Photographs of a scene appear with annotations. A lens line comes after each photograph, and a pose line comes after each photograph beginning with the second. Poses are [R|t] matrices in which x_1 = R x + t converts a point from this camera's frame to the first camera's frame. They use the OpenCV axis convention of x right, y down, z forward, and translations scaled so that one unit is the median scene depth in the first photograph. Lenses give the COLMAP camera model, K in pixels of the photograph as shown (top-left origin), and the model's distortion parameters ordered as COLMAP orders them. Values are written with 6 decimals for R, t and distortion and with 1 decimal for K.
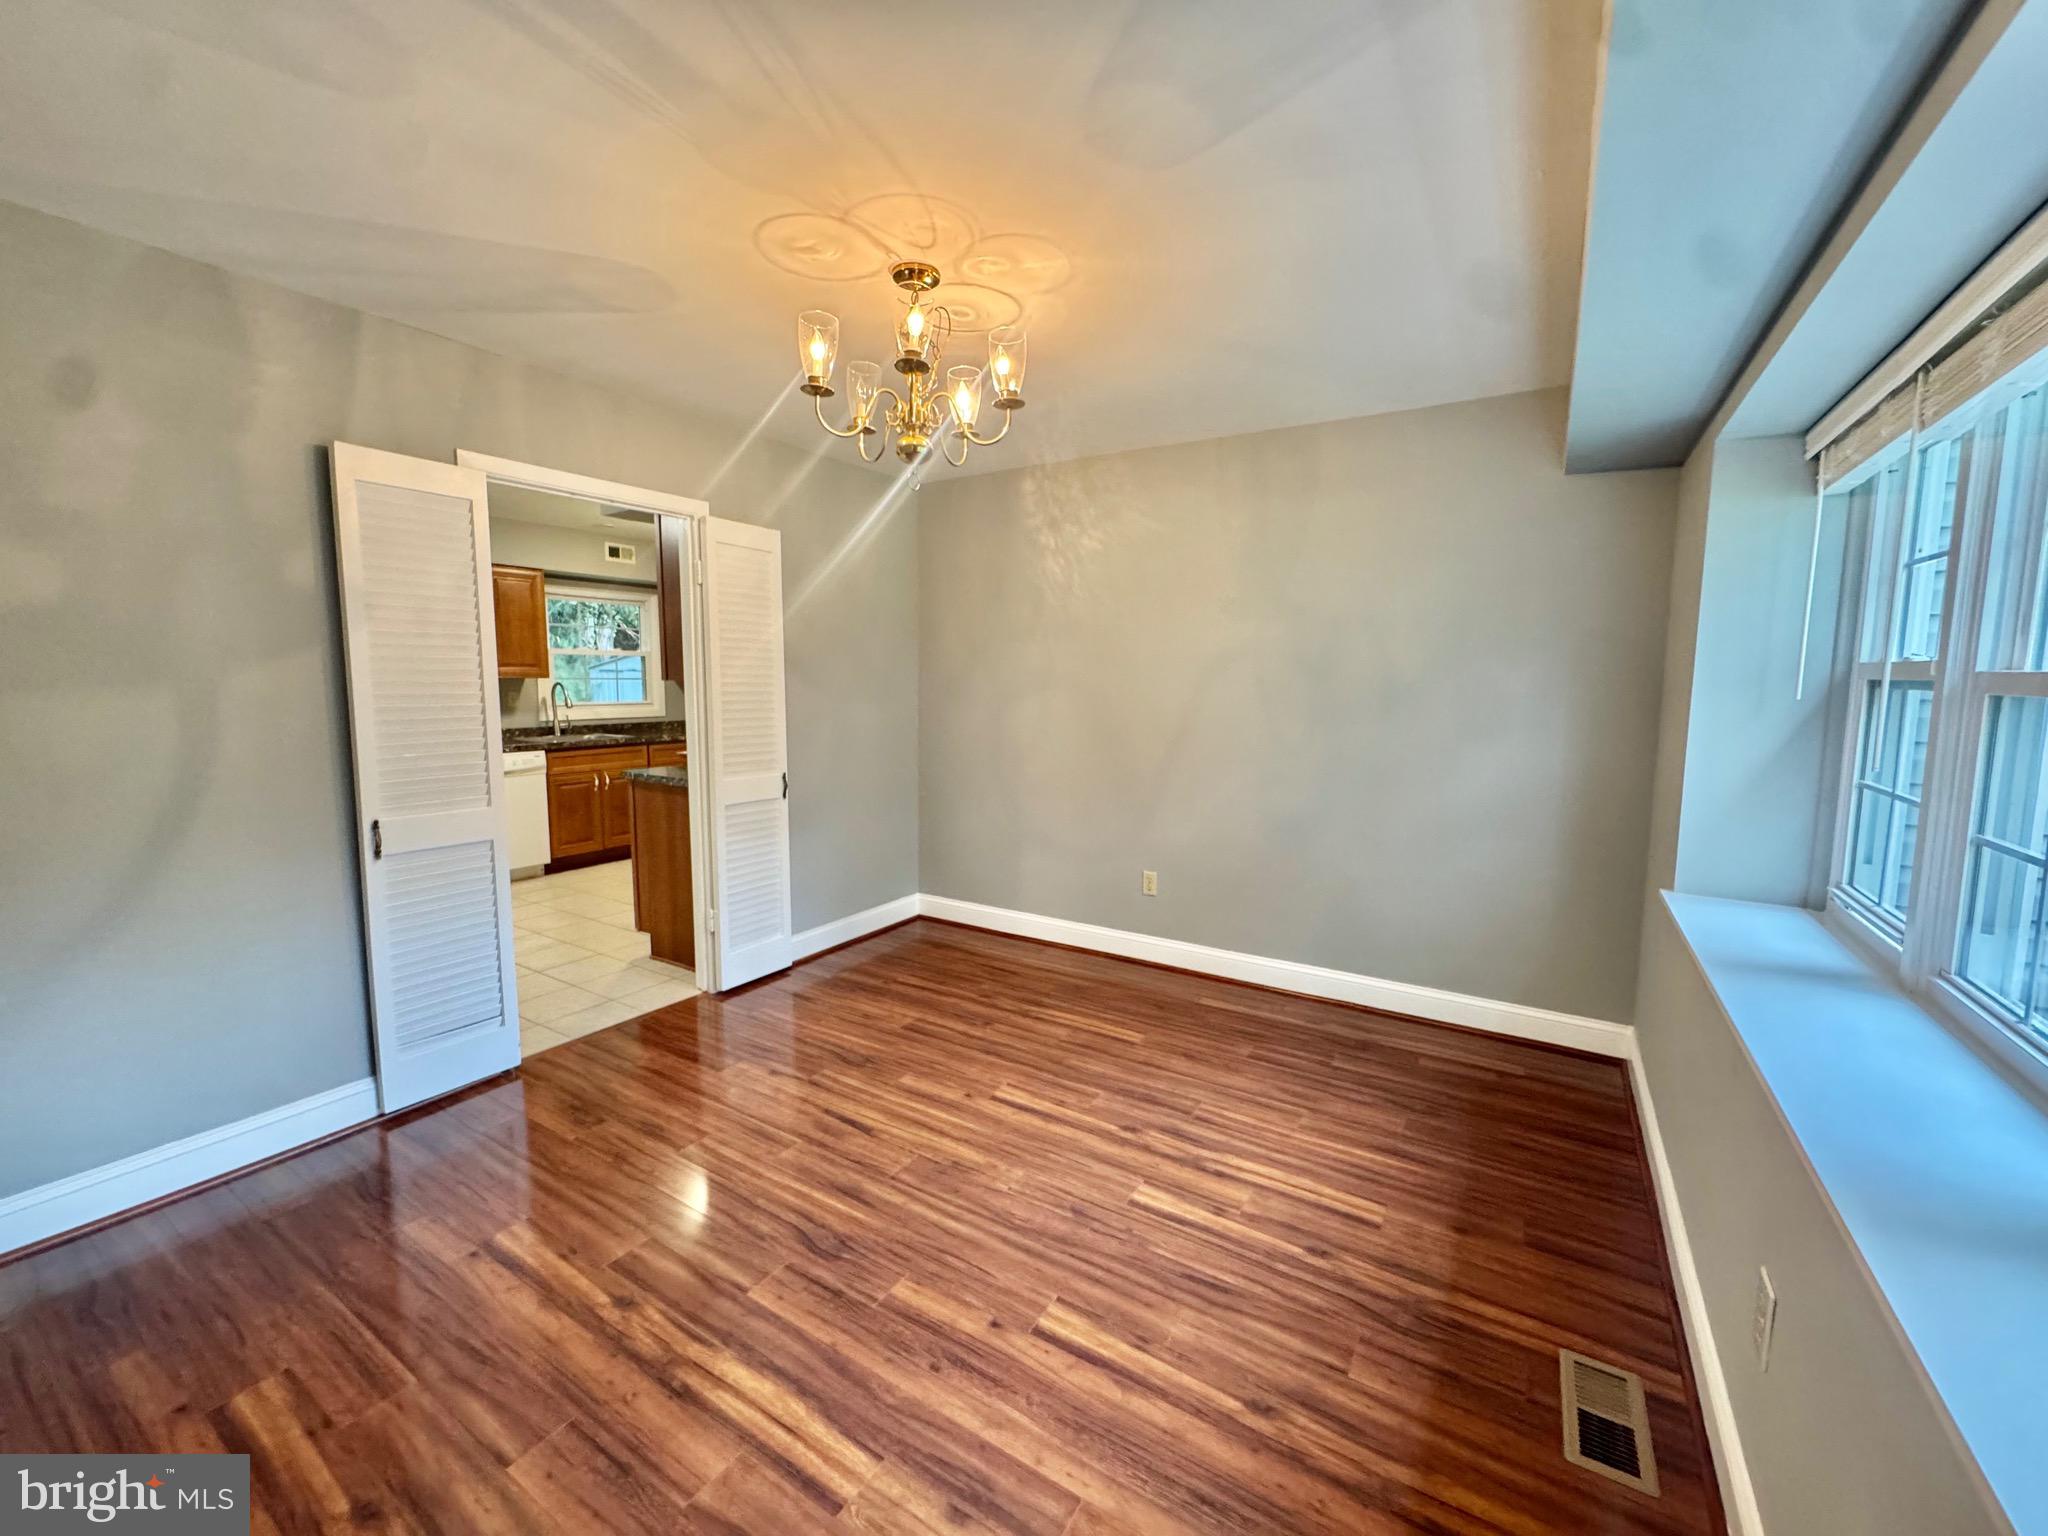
lens RADIAL K [[818.3, 0, 1024.0], [0, 818.3, 768.0], [0, 0, 1]] dist [-0.001581, 0.000664]
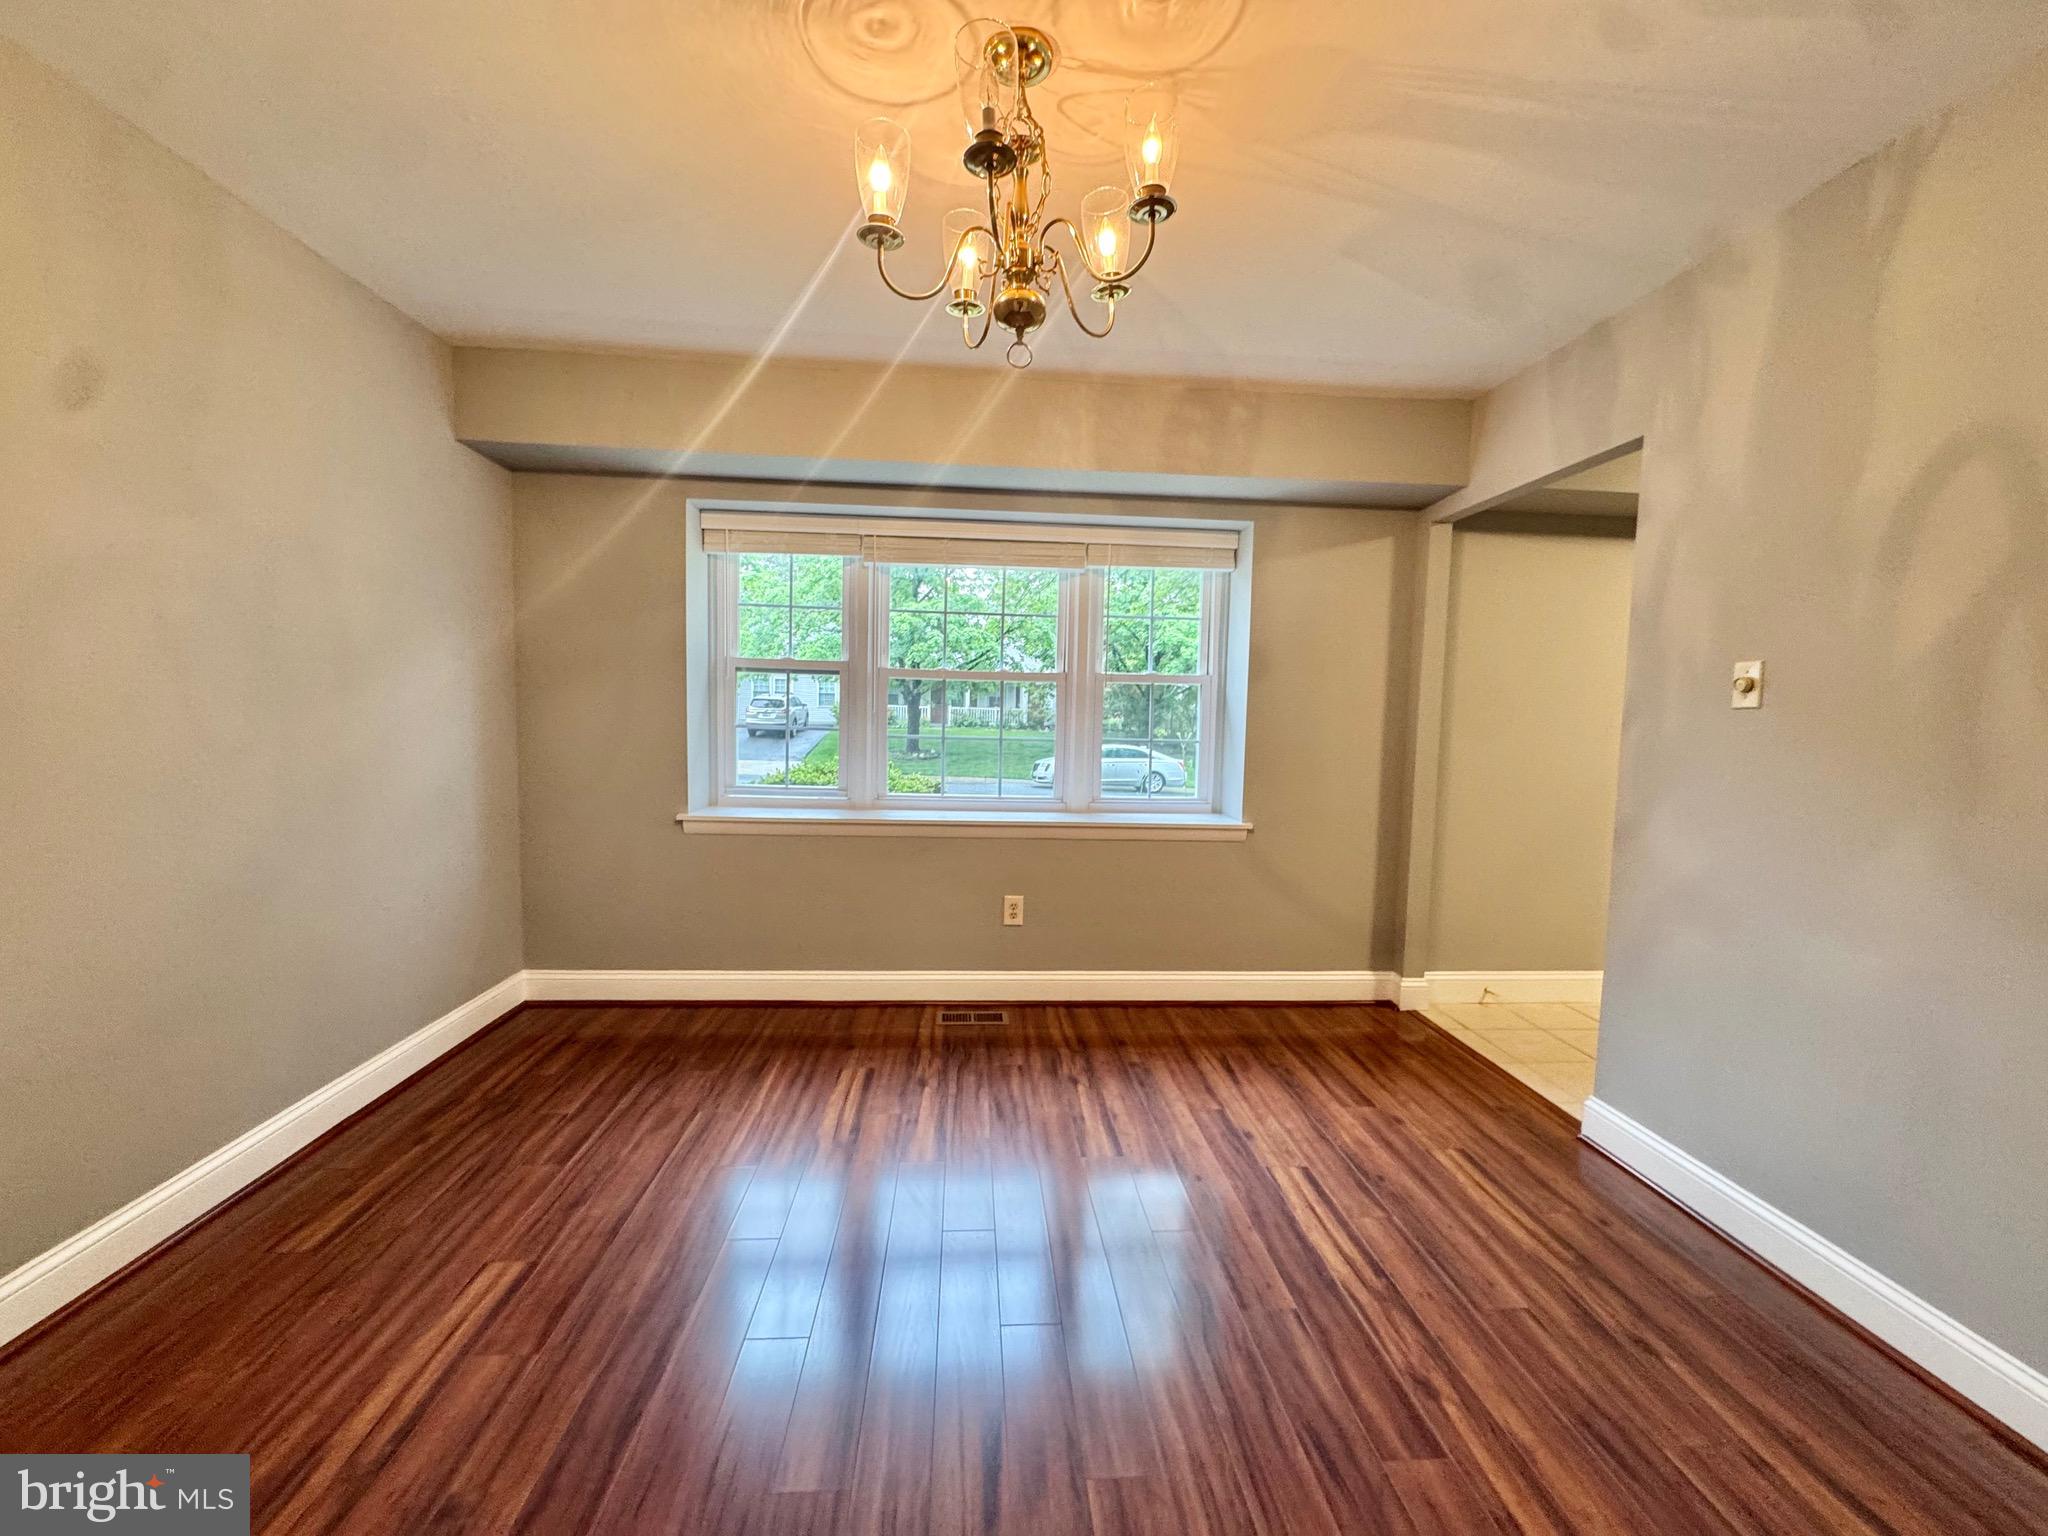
lens RADIAL K [[818.3, 0, 1024.0], [0, 818.3, 768.0], [0, 0, 1]] dist [-0.001581, 0.000664]
pose [[-0.590311, -0.081100, 0.803092, -0.918387], [0.059852, 0.987803, 0.143747, -0.130108], [-0.804954, 0.132922, -0.578257, 1.834363]]
